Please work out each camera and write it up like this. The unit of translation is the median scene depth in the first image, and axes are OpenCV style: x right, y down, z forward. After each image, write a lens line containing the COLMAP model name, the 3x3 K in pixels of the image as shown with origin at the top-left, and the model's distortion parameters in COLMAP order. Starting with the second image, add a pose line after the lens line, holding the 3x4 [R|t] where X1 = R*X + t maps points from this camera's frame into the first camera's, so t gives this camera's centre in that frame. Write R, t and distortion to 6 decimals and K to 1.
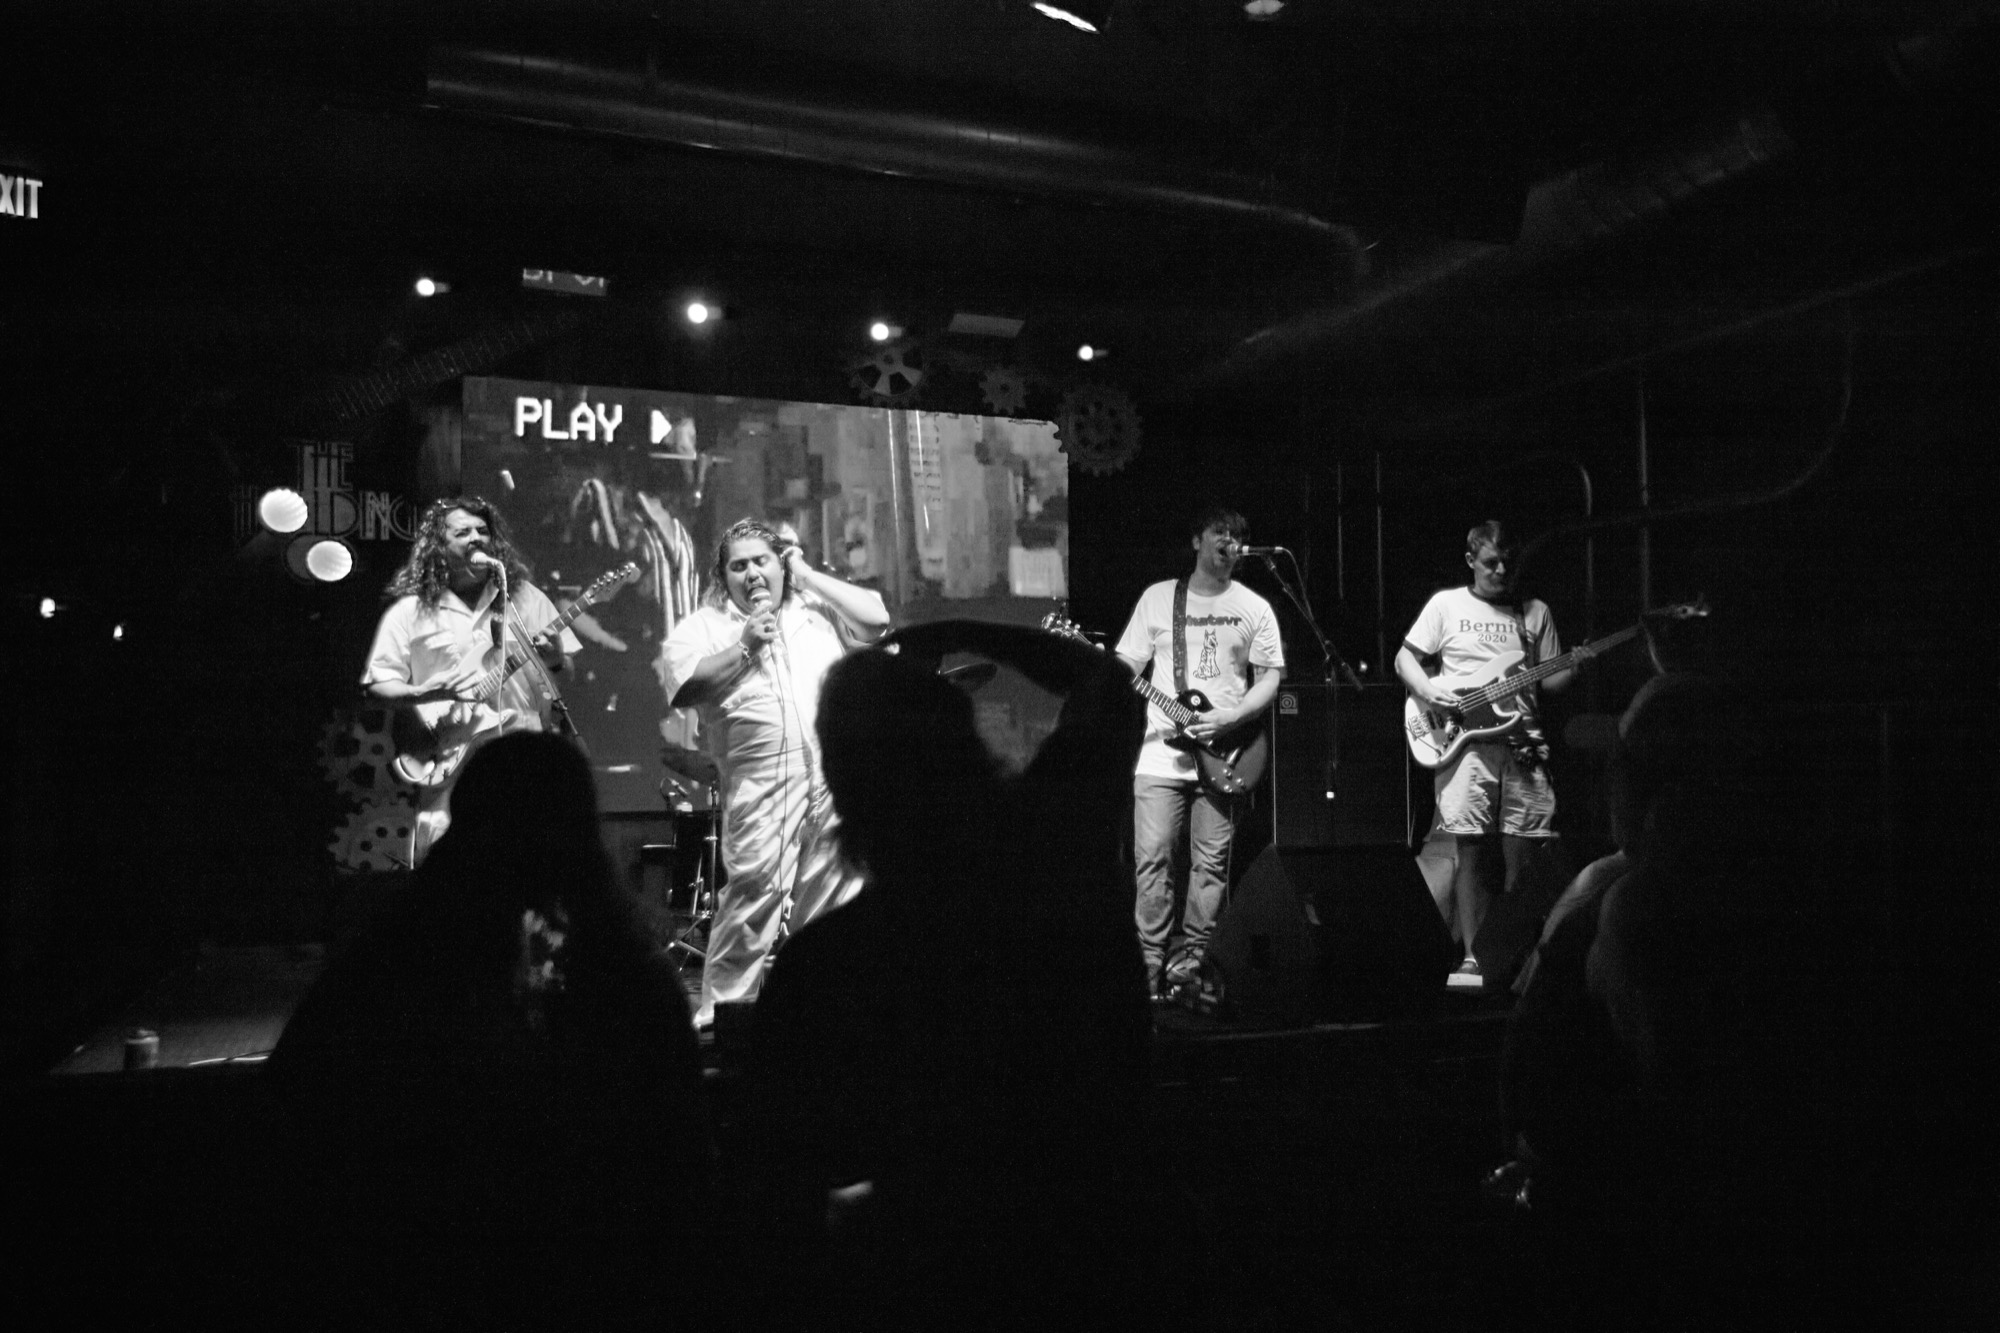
lens RADIAL K [[1504.2, 0, 1000.0], [0, 1504.2, 666.5], [0, 0, 1]] dist [-0.078486, 0.219818]
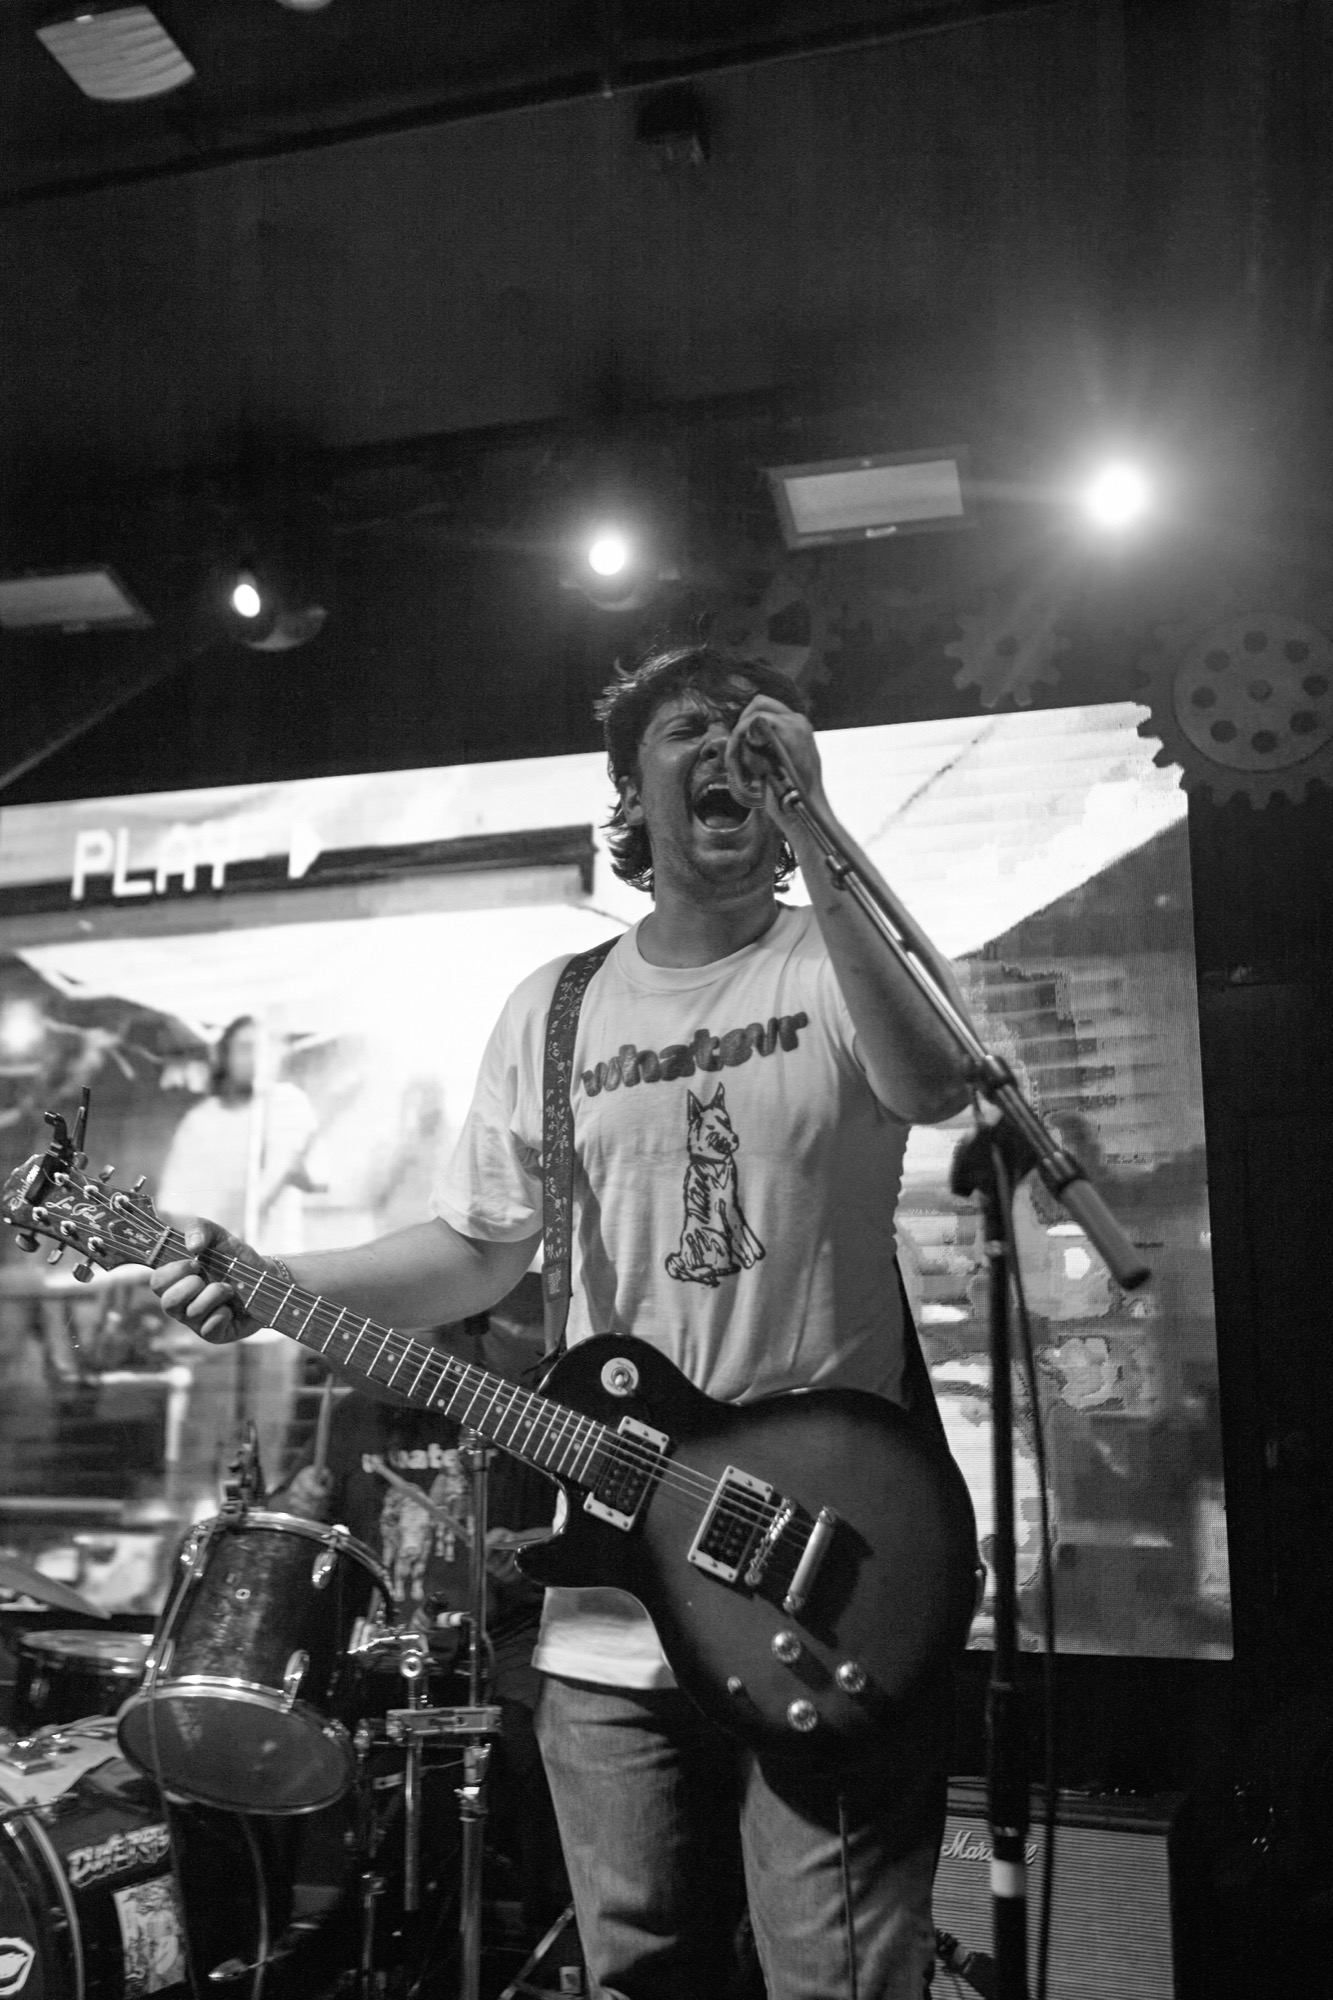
lens RADIAL K [[1878.9, 0, 666.5], [0, 1878.9, 1000.0], [0, 0, 1]] dist [-0.004347, 0.125496]
pose [[0.808771, -0.127201, -0.574204, 0.260783], [0.025250, 0.982941, -0.182181, 0.015193], [0.587582, 0.132844, 0.798186, 0.604307]]
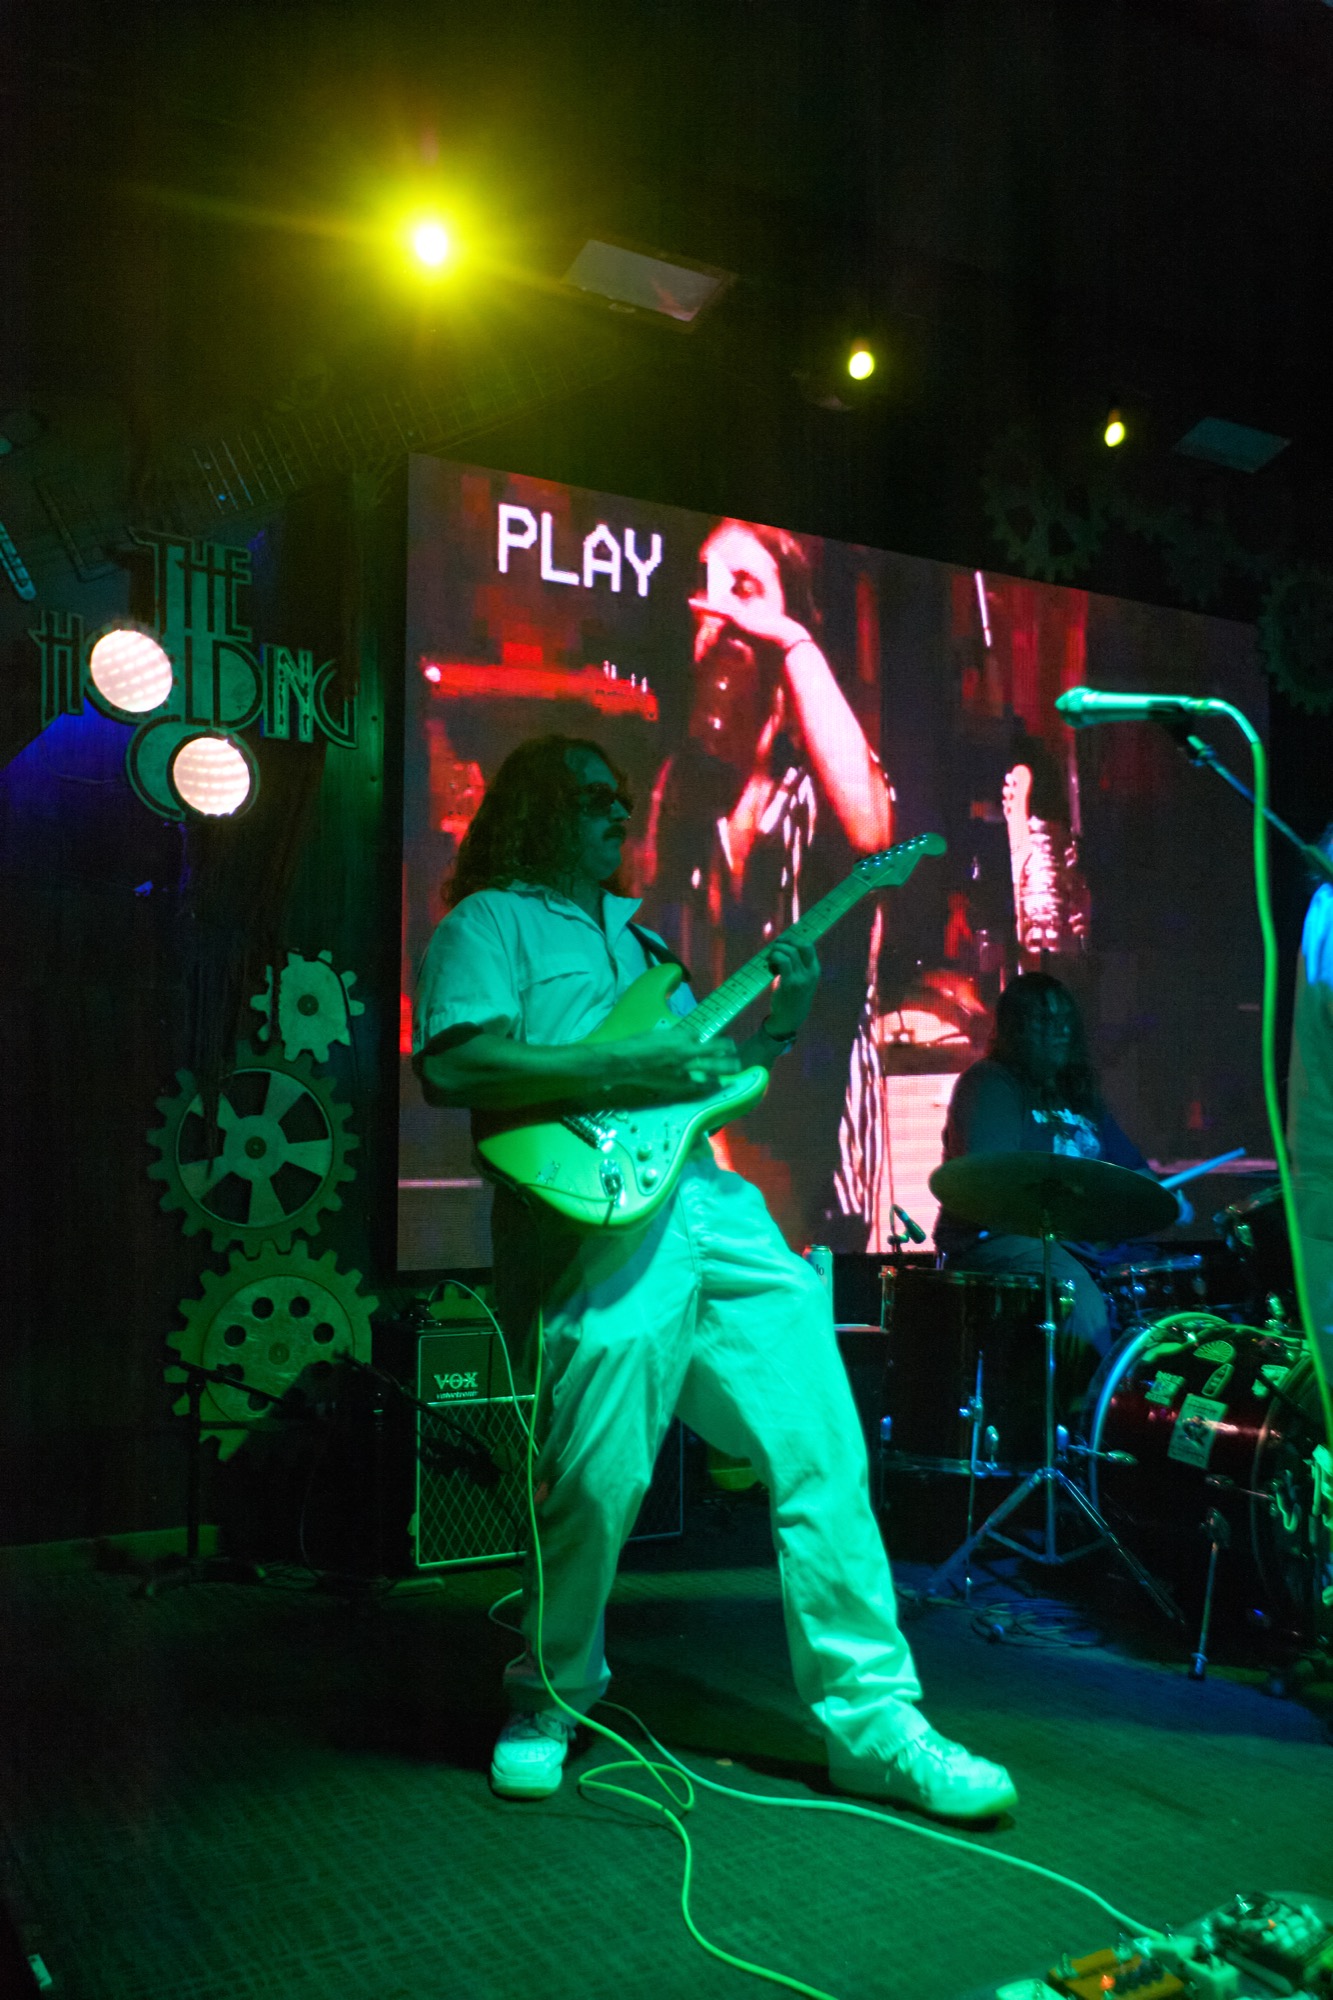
lens RADIAL K [[1726.8, 0, 666.5], [0, 1726.8, 1000.0], [0, 0, 1]] dist [-0.006932, 0.000319]
pose [[0.986797, 0.018003, 0.160956, -0.377104], [-0.015088, 0.999700, -0.019313, 0.013777], [-0.161256, 0.016629, 0.986773, 0.387399]]
